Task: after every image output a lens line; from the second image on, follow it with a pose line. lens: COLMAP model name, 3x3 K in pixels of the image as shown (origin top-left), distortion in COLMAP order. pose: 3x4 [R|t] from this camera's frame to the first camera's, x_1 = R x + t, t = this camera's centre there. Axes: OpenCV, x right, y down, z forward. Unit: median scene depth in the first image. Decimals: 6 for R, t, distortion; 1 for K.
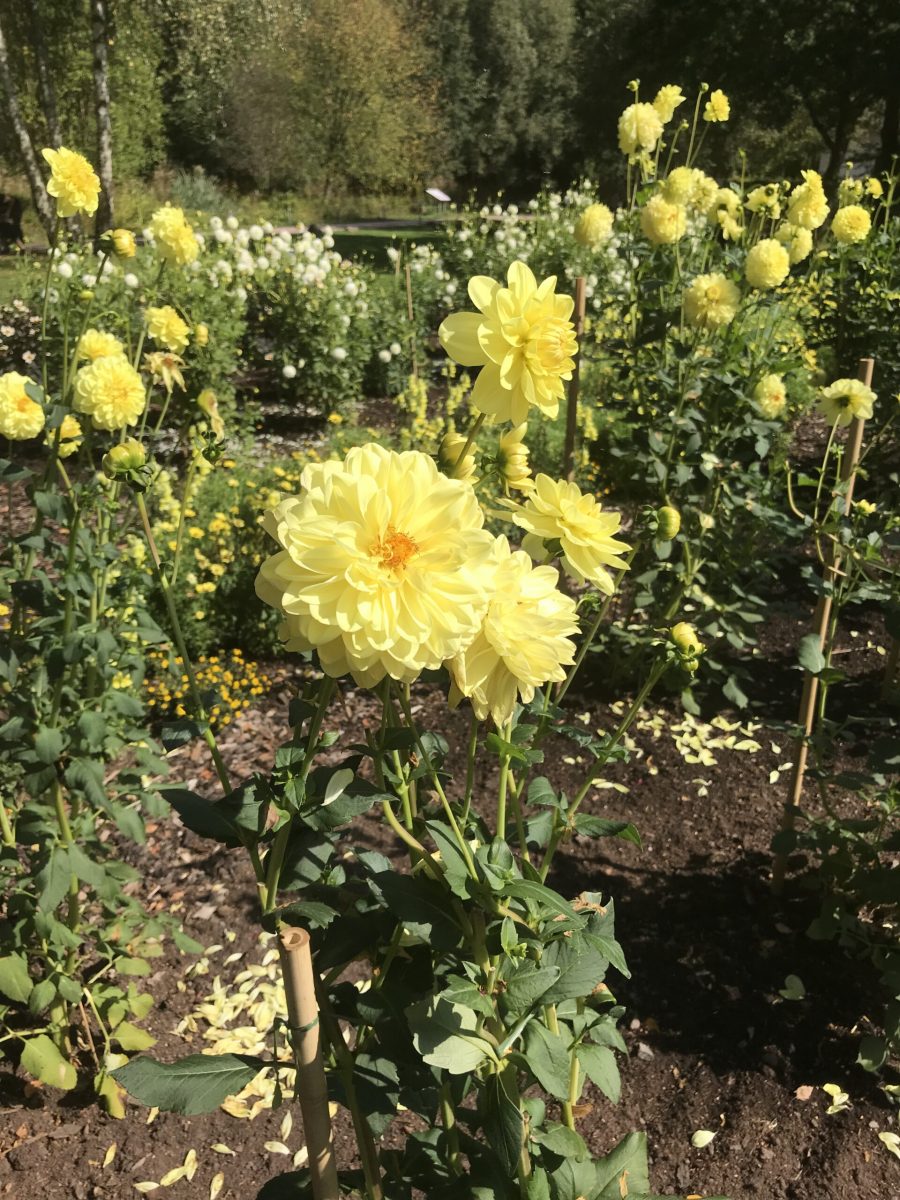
lens RADIAL K [[975.8, 0, 445.3], [0, 975.8, 591.6], [0, 0, 1]] dist [0.052609, -0.107733]
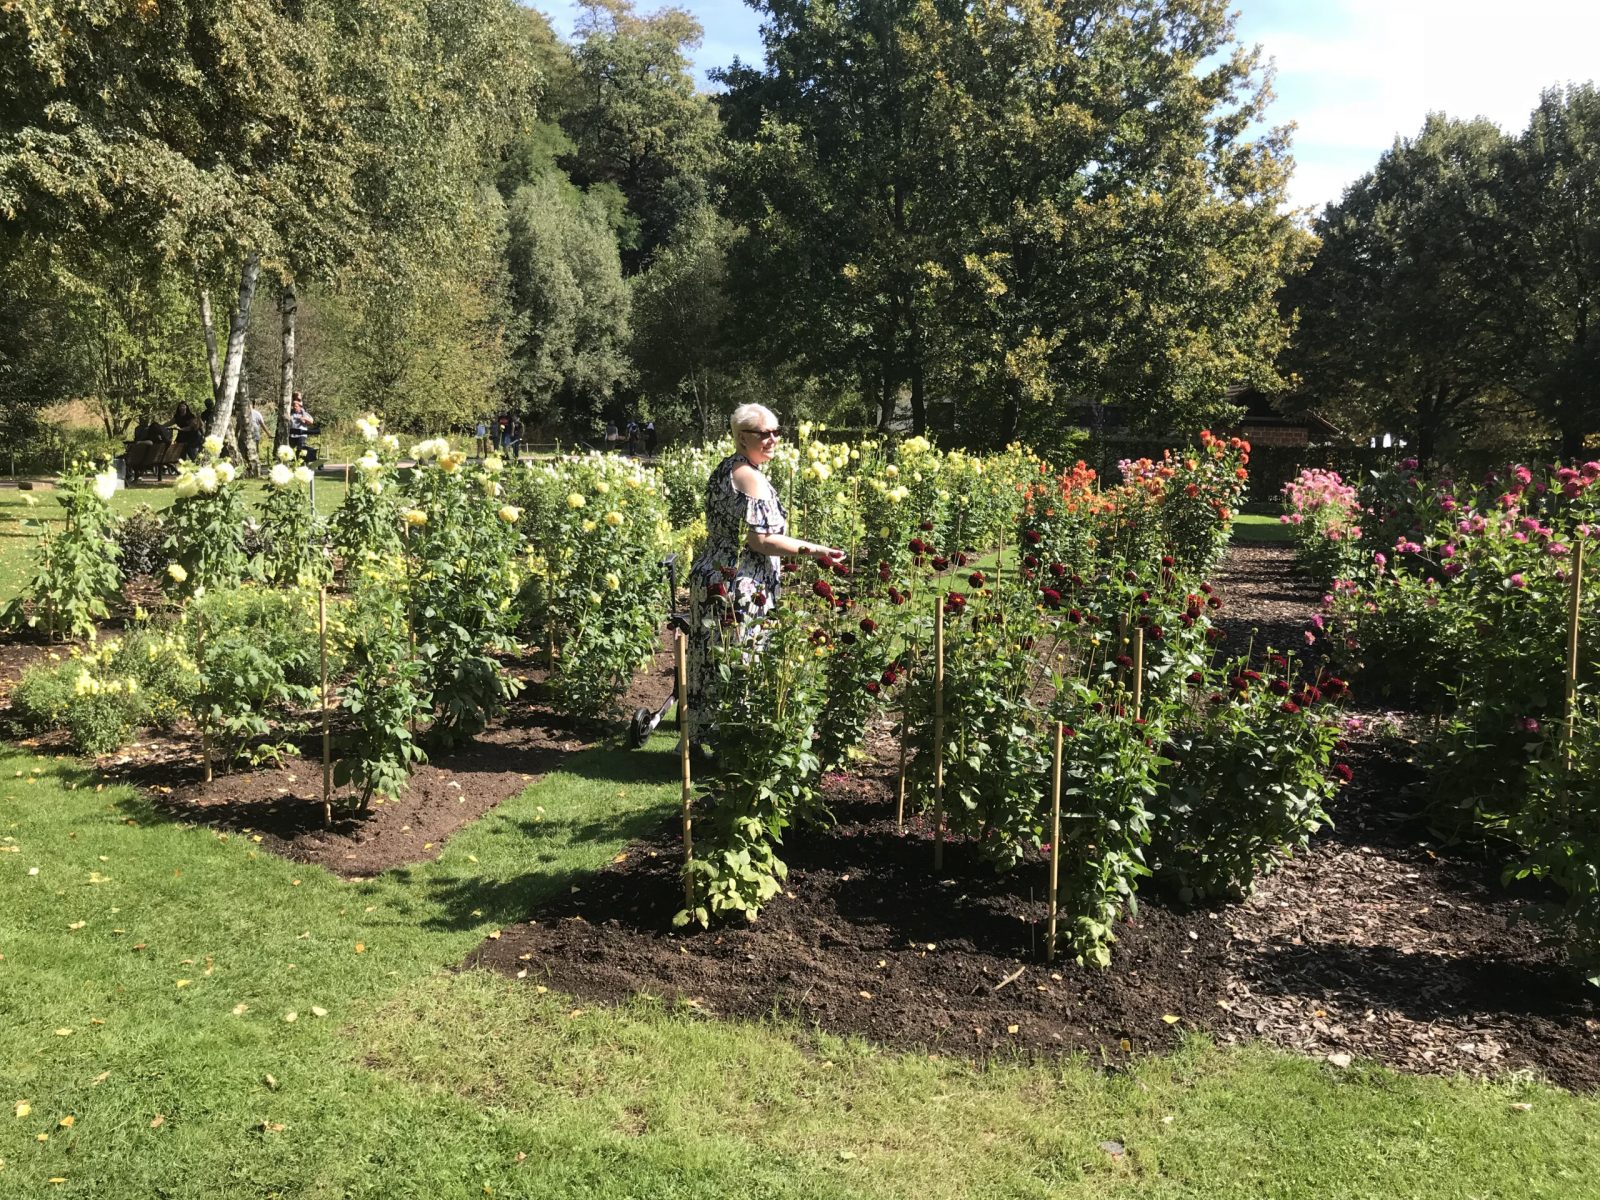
lens RADIAL K [[1301.1, 0, 800.0], [0, 1301.1, 600.0], [0, 0, 1]] dist [0.052609, -0.107733]
pose [[0.963051, -0.015190, 0.268891, -0.046502], [0.083157, 0.966395, -0.243241, 0.054752], [-0.256161, 0.256613, 0.931950, -0.139364]]
